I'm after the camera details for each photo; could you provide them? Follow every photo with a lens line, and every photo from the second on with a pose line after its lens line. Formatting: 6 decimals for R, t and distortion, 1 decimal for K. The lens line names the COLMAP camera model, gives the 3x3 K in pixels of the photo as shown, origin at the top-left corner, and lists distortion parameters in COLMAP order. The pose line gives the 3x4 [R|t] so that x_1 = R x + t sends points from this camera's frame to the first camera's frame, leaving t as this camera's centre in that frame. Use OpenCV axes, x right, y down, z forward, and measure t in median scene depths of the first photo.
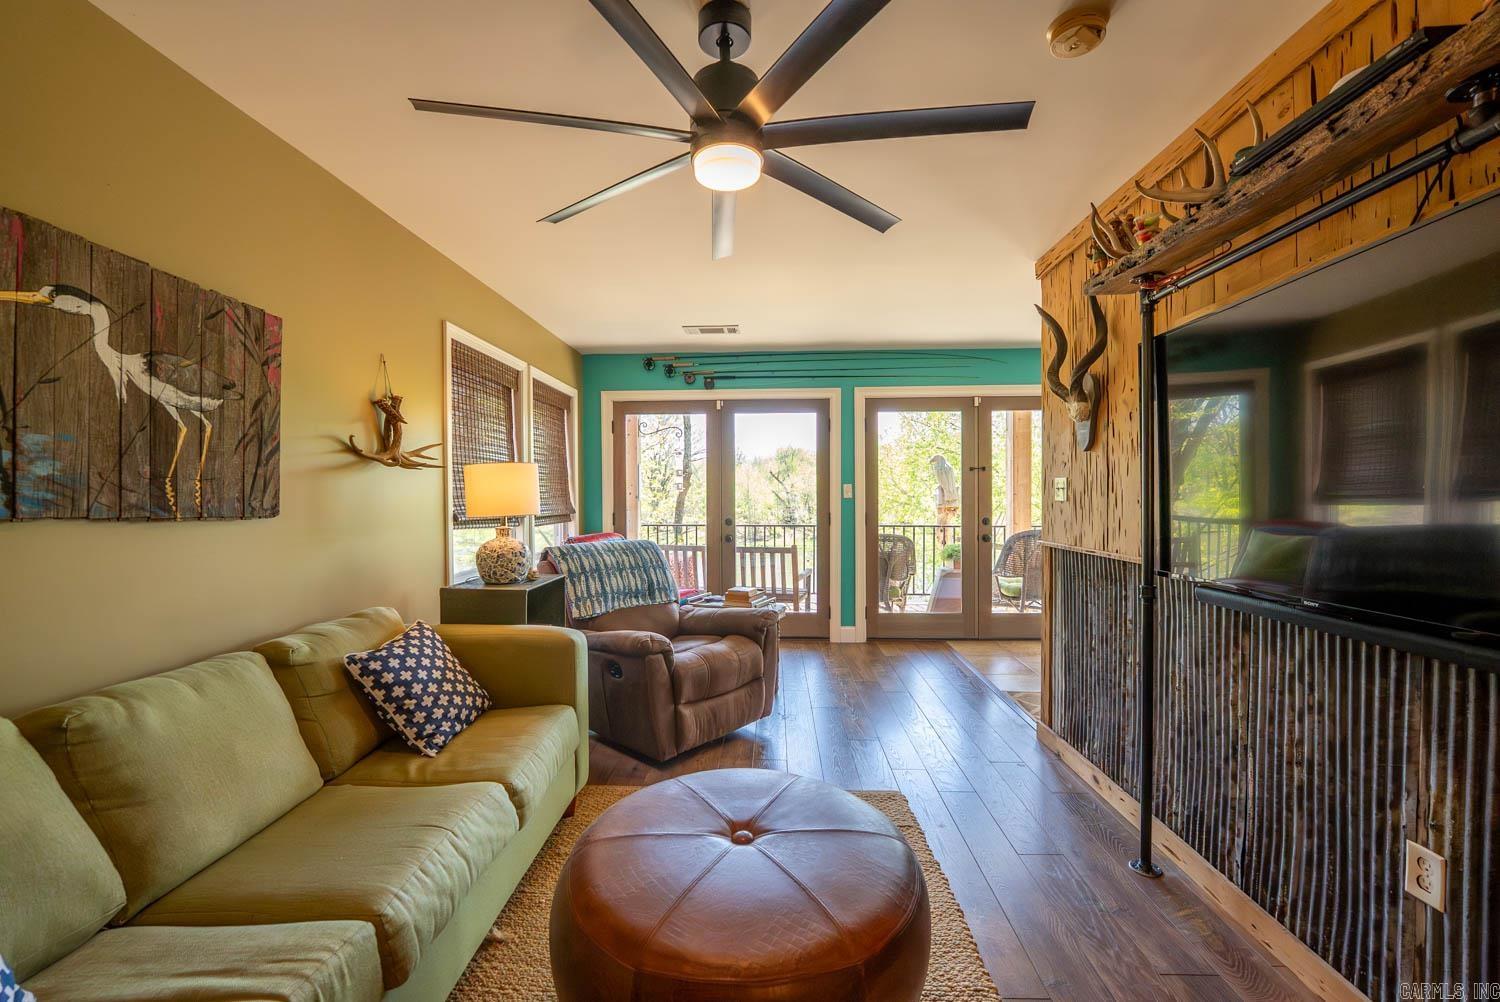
lens RADIAL K [[613.6, 0, 759.0], [0, 613.6, 503.1], [0, 0, 1]] dist [-0.033538, 0.005900]
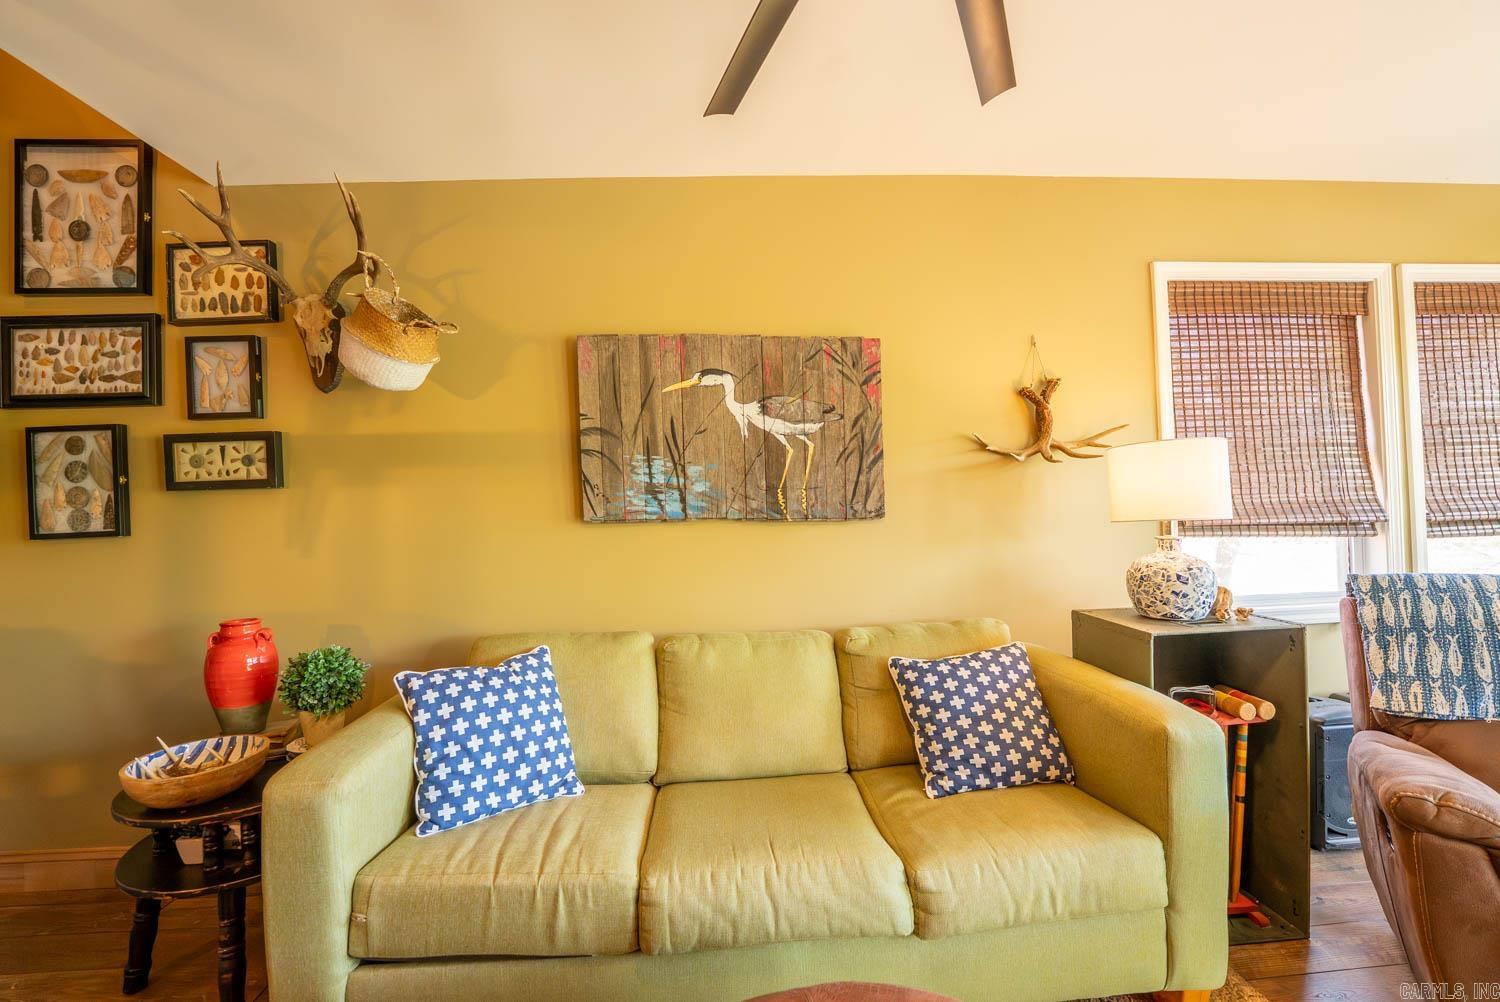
lens RADIAL K [[613.6, 0, 759.0], [0, 613.6, 503.1], [0, 0, 1]] dist [-0.033538, 0.005900]
pose [[0.083684, -0.001663, -0.996491, 0.327333], [0.016739, 0.999860, -0.000263, -0.008857], [0.996352, -0.016659, 0.083701, 0.723260]]
